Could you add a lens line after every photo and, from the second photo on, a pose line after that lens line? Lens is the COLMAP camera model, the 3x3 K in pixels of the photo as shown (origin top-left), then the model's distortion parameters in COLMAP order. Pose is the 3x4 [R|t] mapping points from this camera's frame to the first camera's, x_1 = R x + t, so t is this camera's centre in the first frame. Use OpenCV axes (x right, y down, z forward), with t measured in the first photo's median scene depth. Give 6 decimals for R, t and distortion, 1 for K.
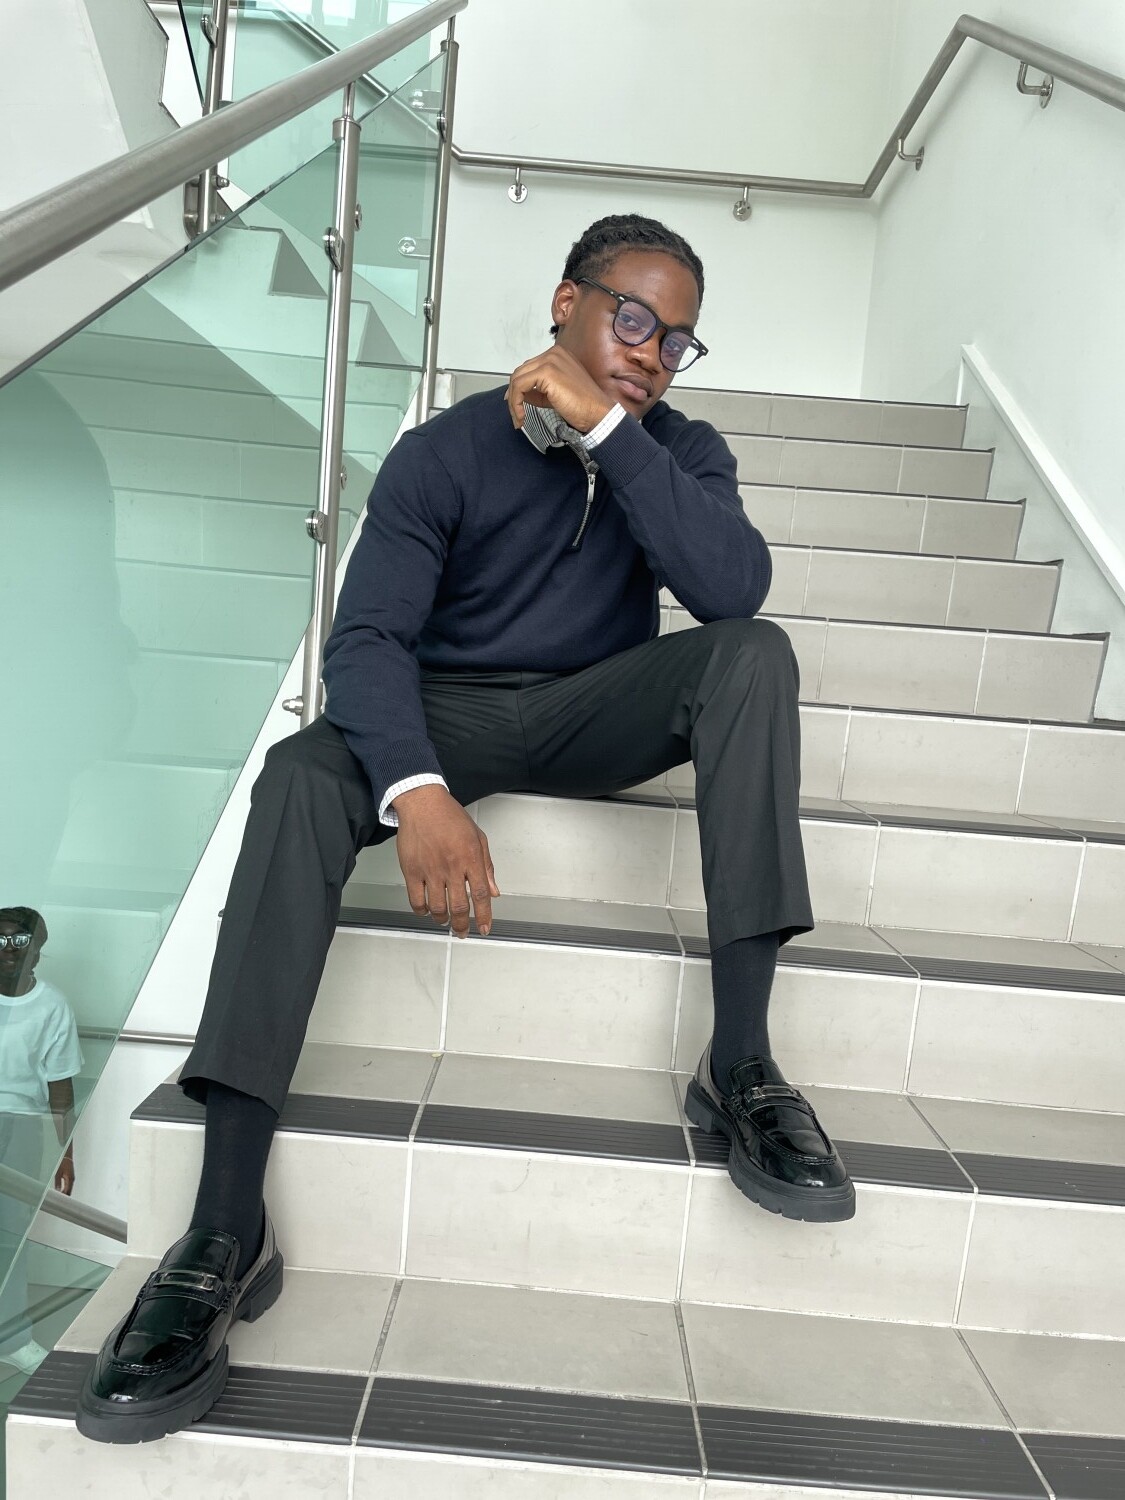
lens RADIAL K [[1130.8, 0, 560.1], [0, 1130.8, 786.9], [0, 0, 1]] dist [0.088400, -0.117436]
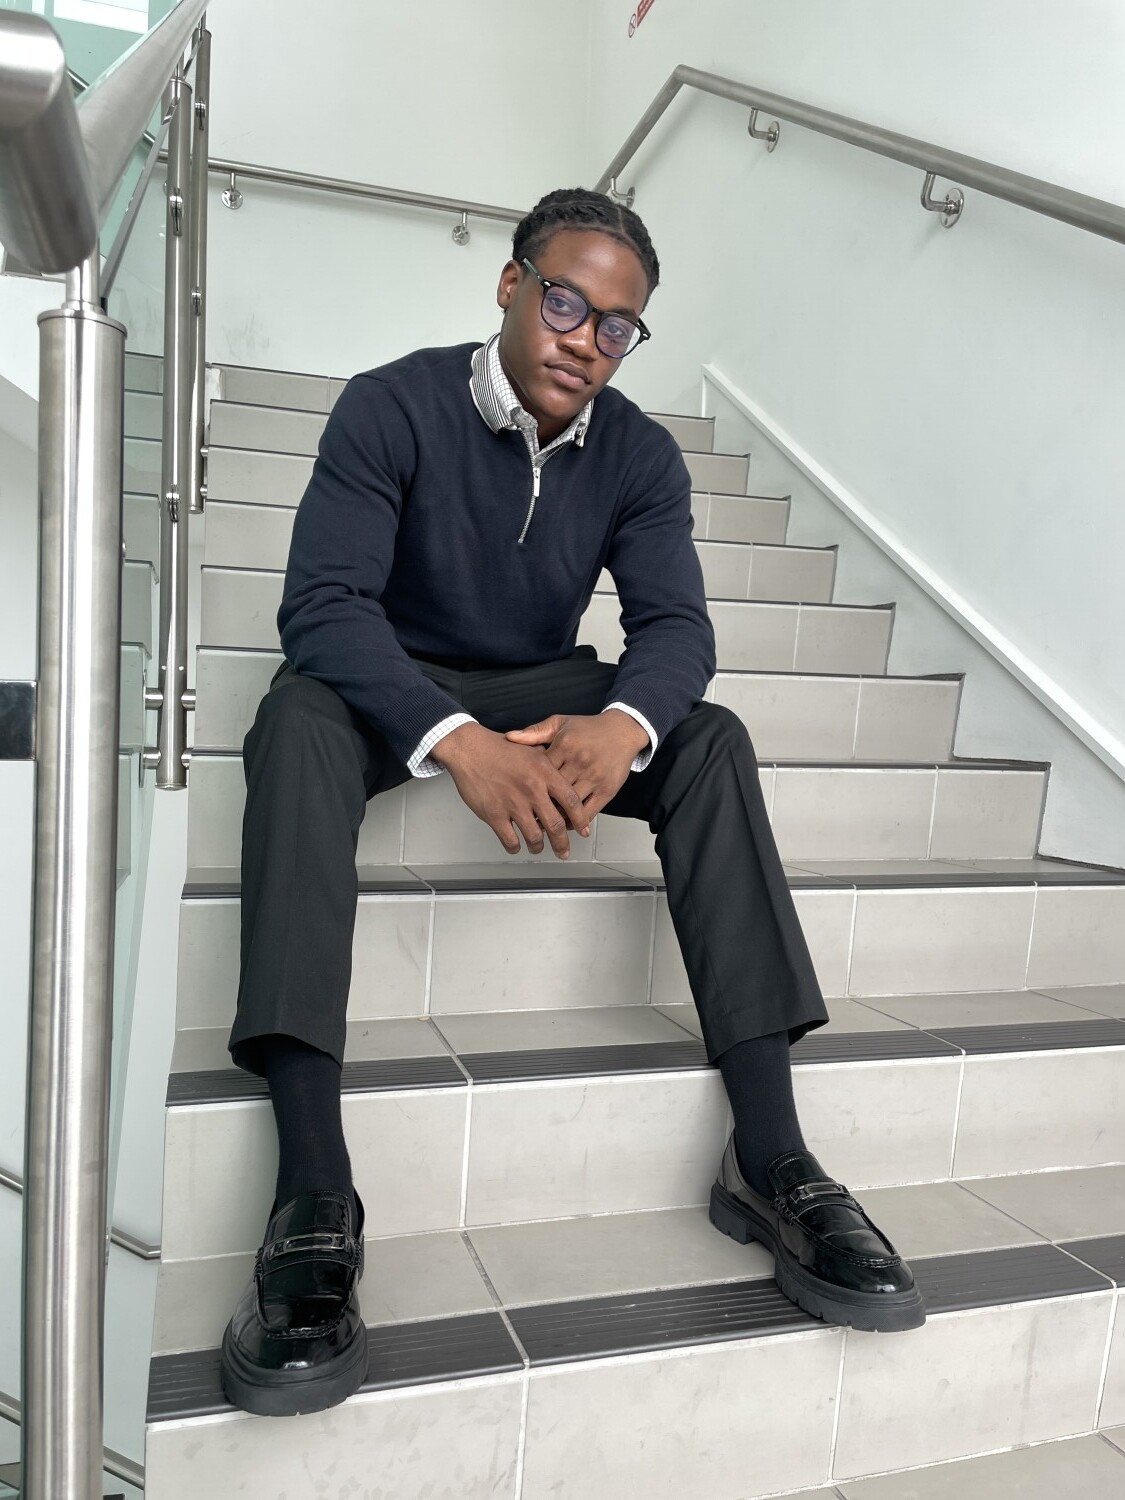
lens RADIAL K [[1137.5, 0, 563.1], [0, 1137.5, 777.9], [0, 0, 1]] dist [0.070822, -0.065949]
pose [[0.951266, -0.067644, 0.300861, -0.291237], [0.080011, 0.996373, -0.028962, 0.070539], [-0.297811, 0.051623, 0.953228, 0.016495]]
